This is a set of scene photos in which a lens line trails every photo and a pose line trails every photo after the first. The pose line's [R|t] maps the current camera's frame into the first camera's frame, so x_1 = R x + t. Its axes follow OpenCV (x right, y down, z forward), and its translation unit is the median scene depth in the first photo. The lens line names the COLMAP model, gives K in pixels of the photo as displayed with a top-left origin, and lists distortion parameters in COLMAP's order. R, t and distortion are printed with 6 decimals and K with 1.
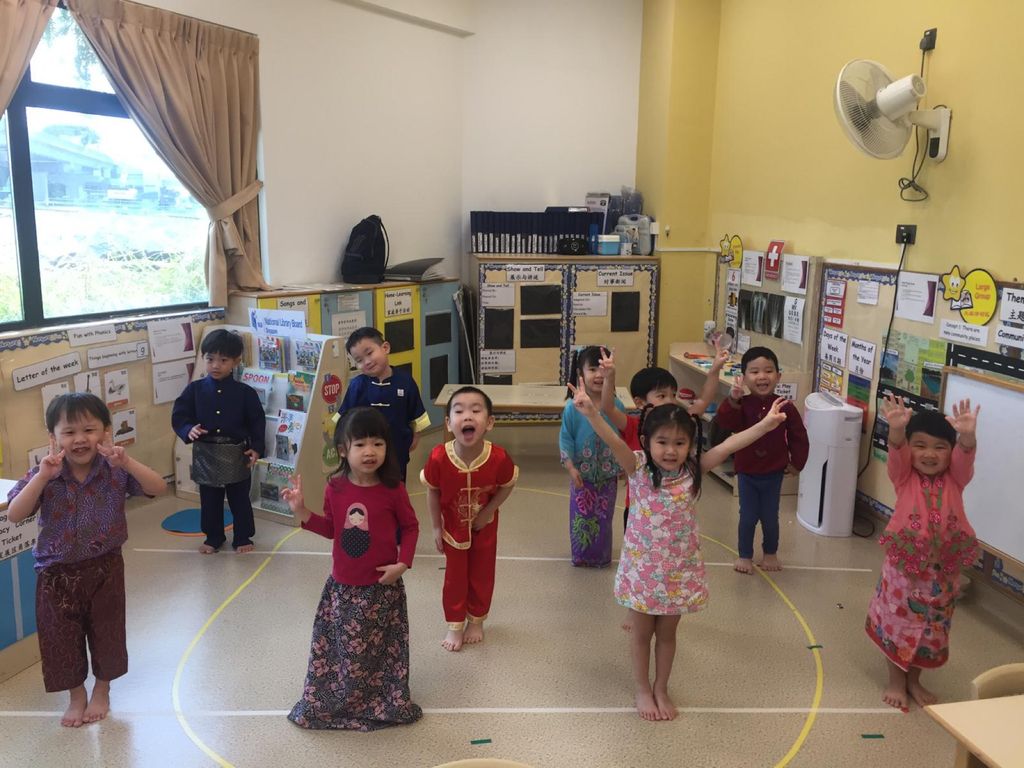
lens RADIAL K [[878.4, 0, 512.0], [0, 878.4, 384.0], [0, 0, 1]] dist [0.080957, -0.100219]
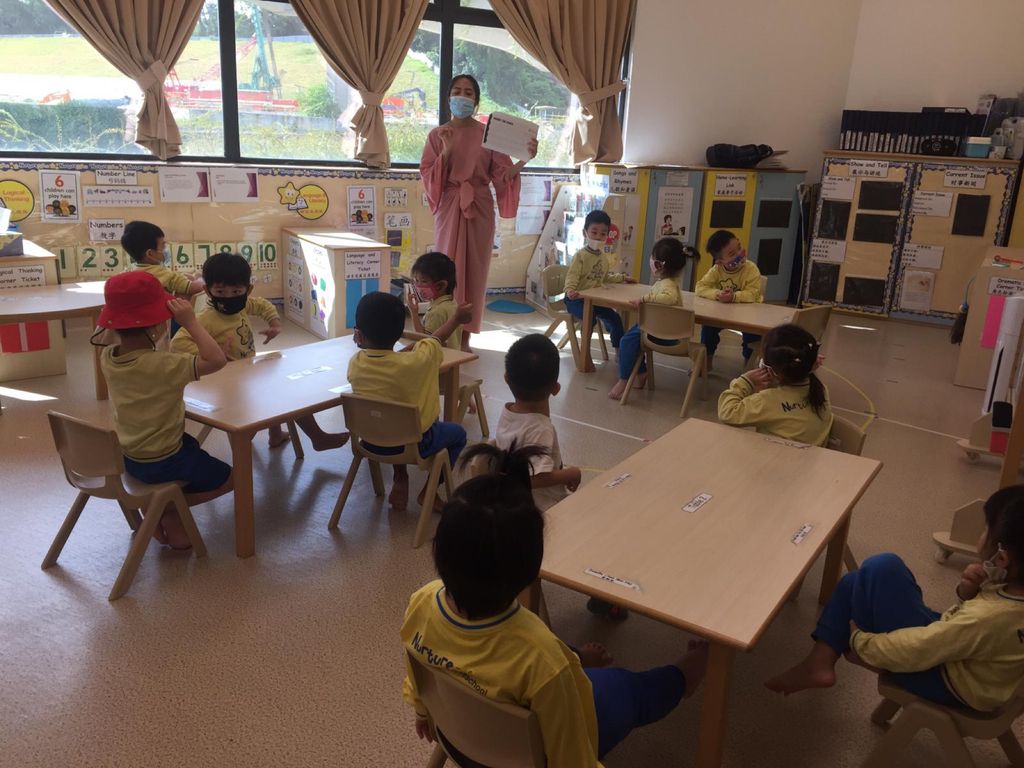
lens RADIAL K [[889.4, 0, 512.0], [0, 889.4, 384.0], [0, 0, 1]] dist [0.086637, -0.106205]
pose [[0.766458, 0.203640, -0.609158, 0.394237], [-0.162195, 0.979036, 0.123212, 0.062305], [0.621478, 0.004365, 0.783419, -0.111880]]
